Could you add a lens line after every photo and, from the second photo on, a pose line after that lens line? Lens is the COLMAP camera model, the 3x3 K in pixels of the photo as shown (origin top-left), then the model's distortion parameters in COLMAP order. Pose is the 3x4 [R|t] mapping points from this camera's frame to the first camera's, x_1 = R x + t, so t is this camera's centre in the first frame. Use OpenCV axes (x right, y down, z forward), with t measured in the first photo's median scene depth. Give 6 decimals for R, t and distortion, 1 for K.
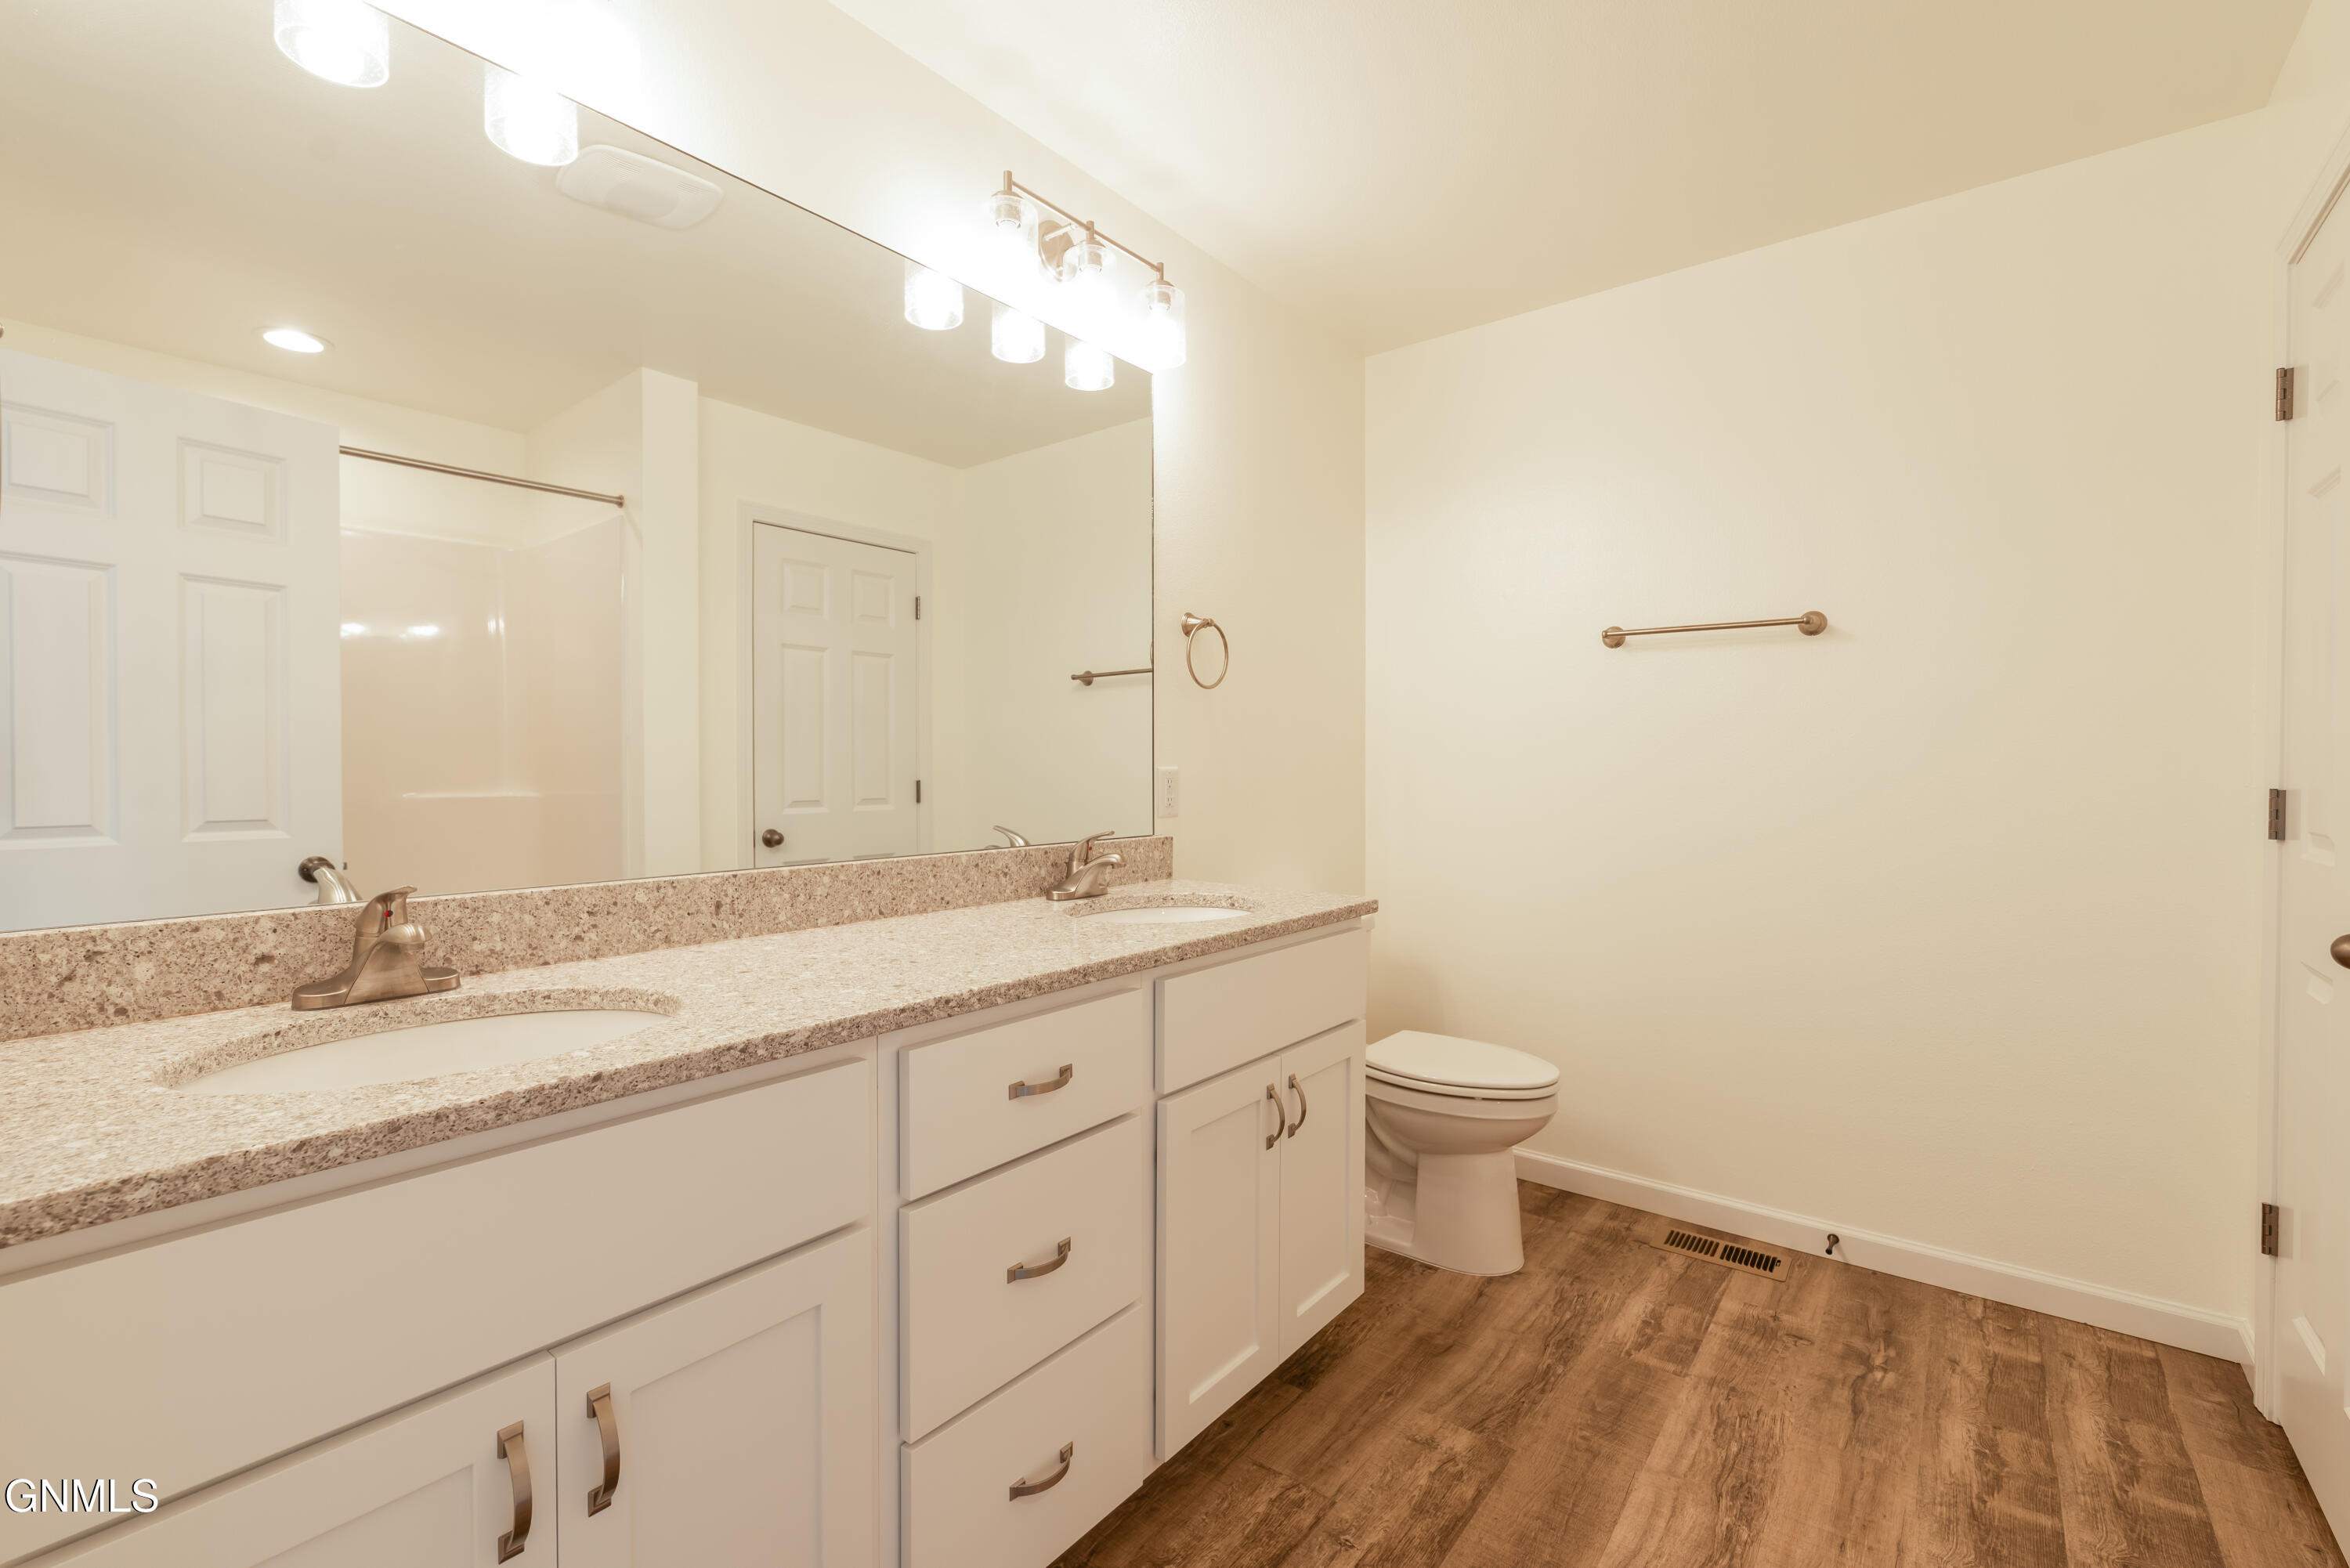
lens RADIAL K [[997.7, 0, 1176.8], [0, 997.7, 774.0], [0, 0, 1]] dist [-0.002616, 0.000994]
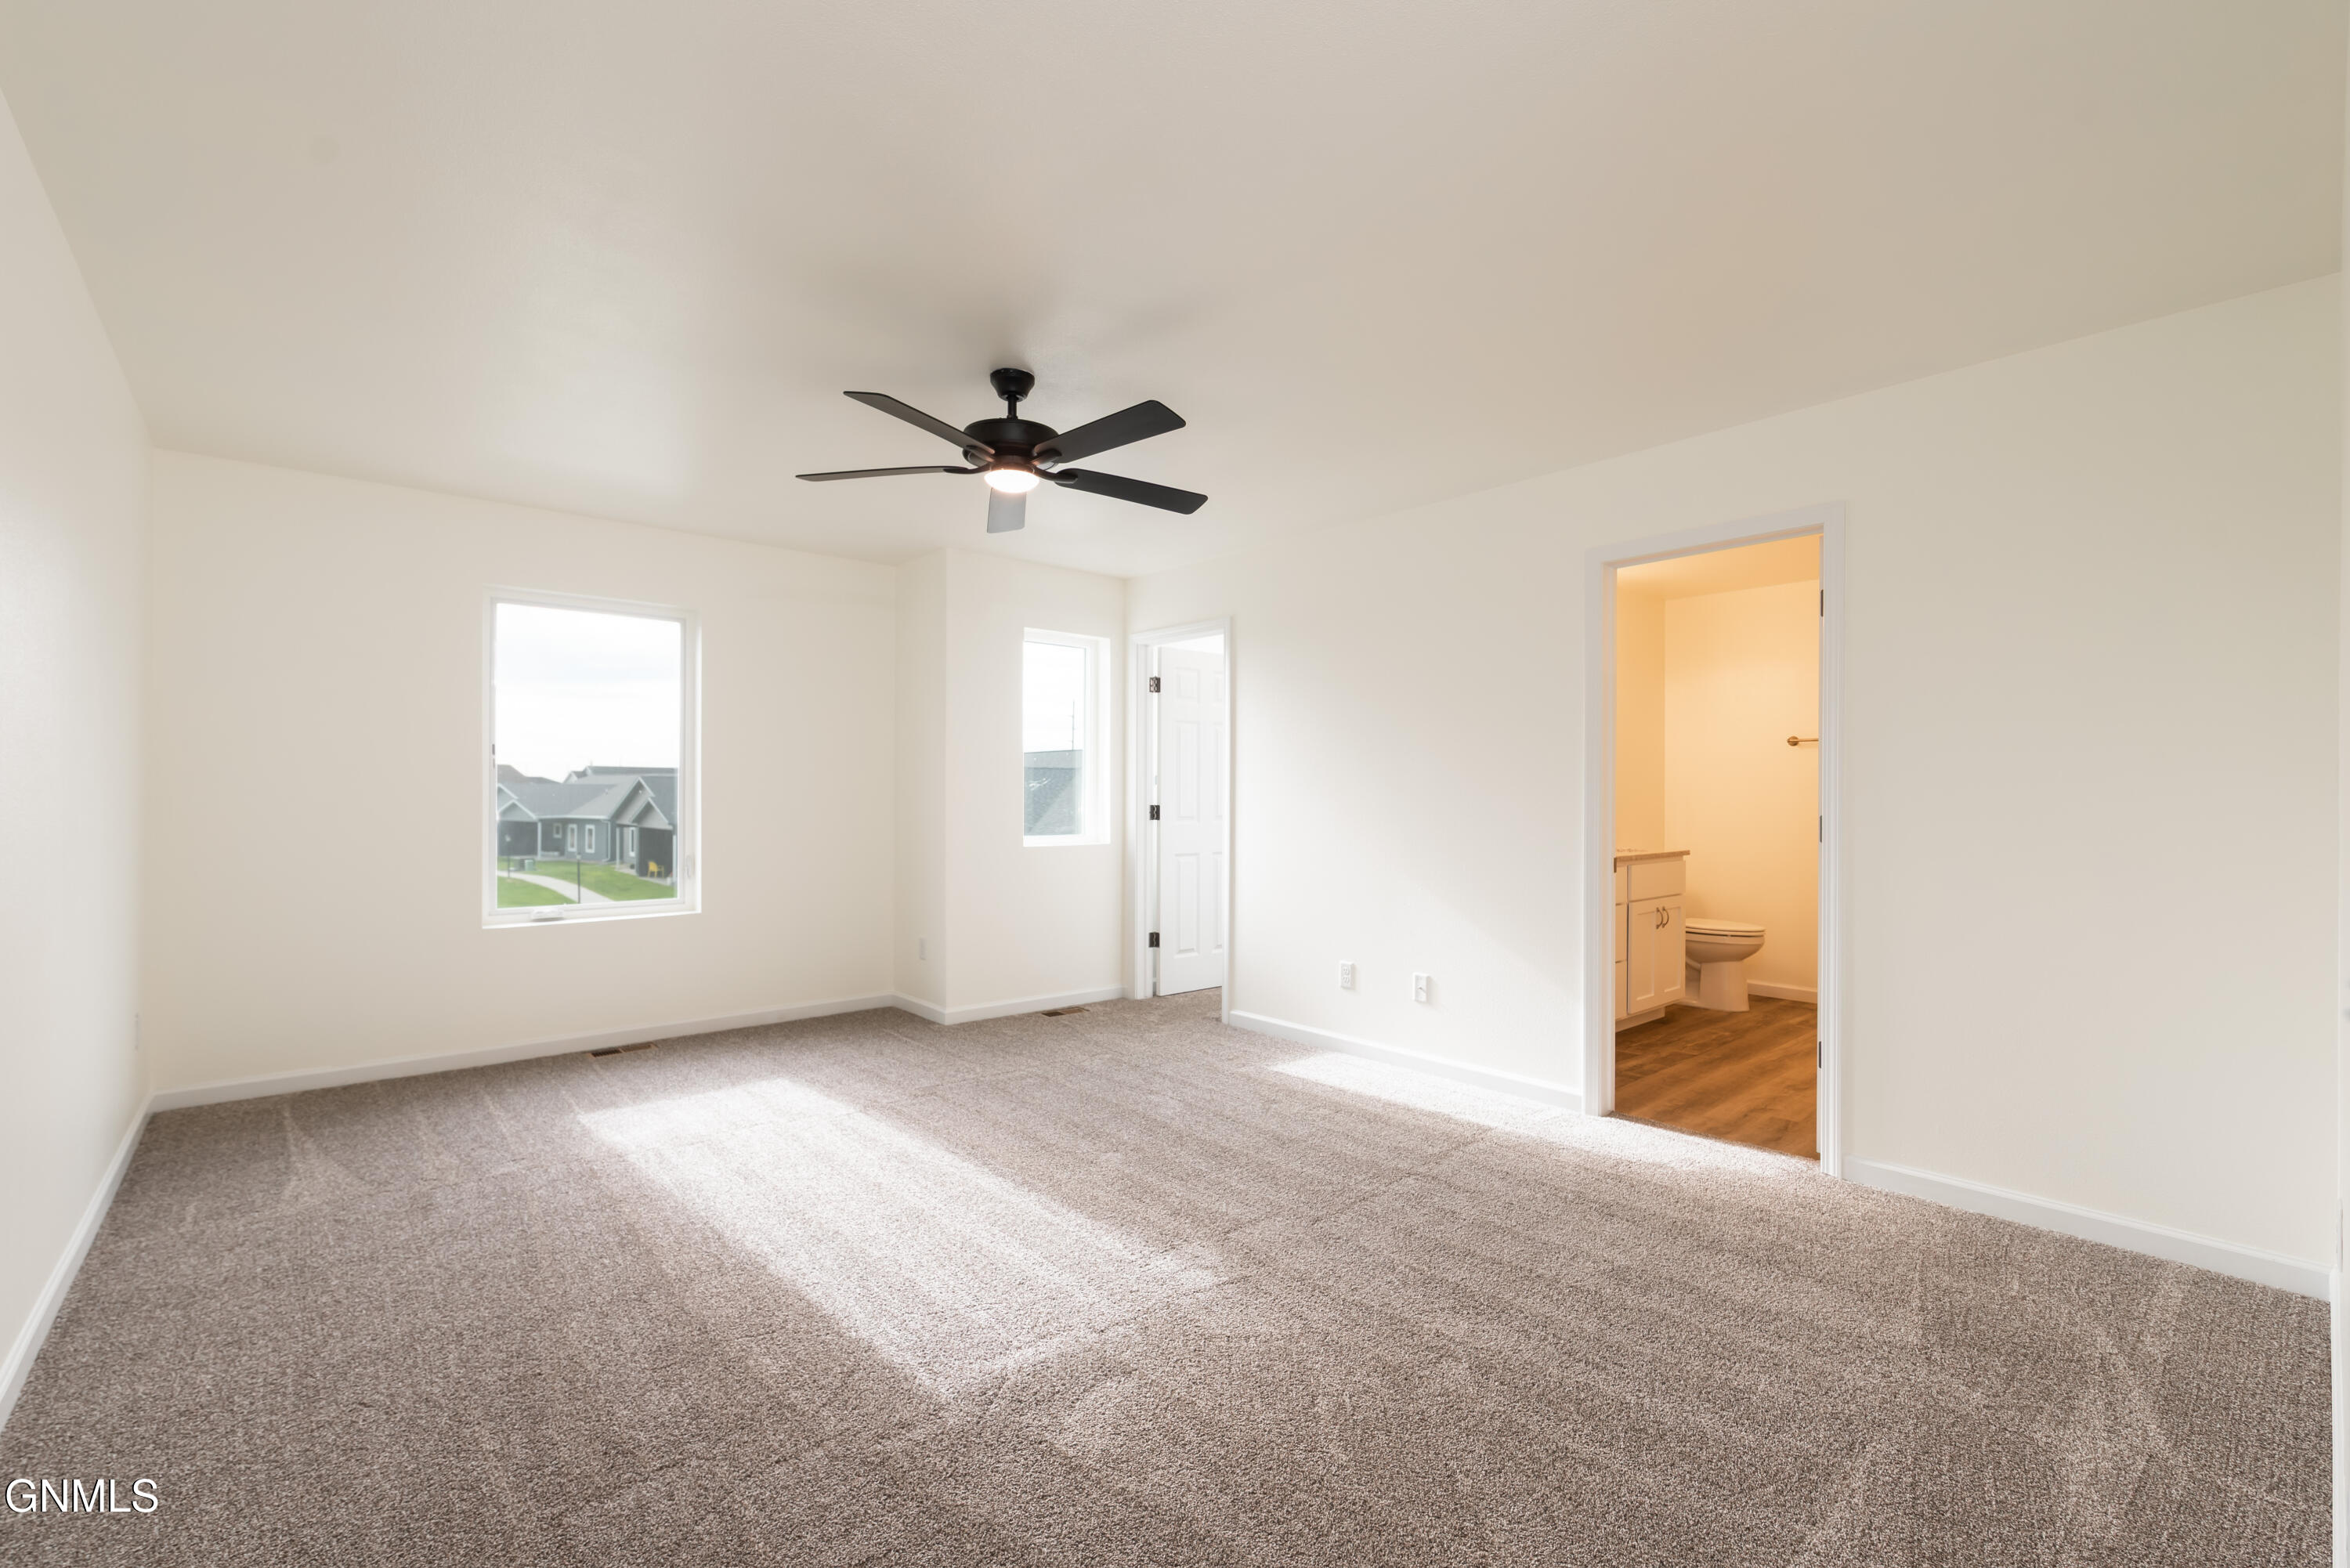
lens RADIAL K [[997.7, 0, 1174.3], [0, 997.7, 794.1], [0, 0, 1]] dist [-0.002616, 0.000994]
pose [[0.983764, 0.003606, -0.179428, -0.699988], [-0.006450, 0.999863, -0.015274, 0.028710], [0.179349, 0.016183, 0.983652, -1.929812]]
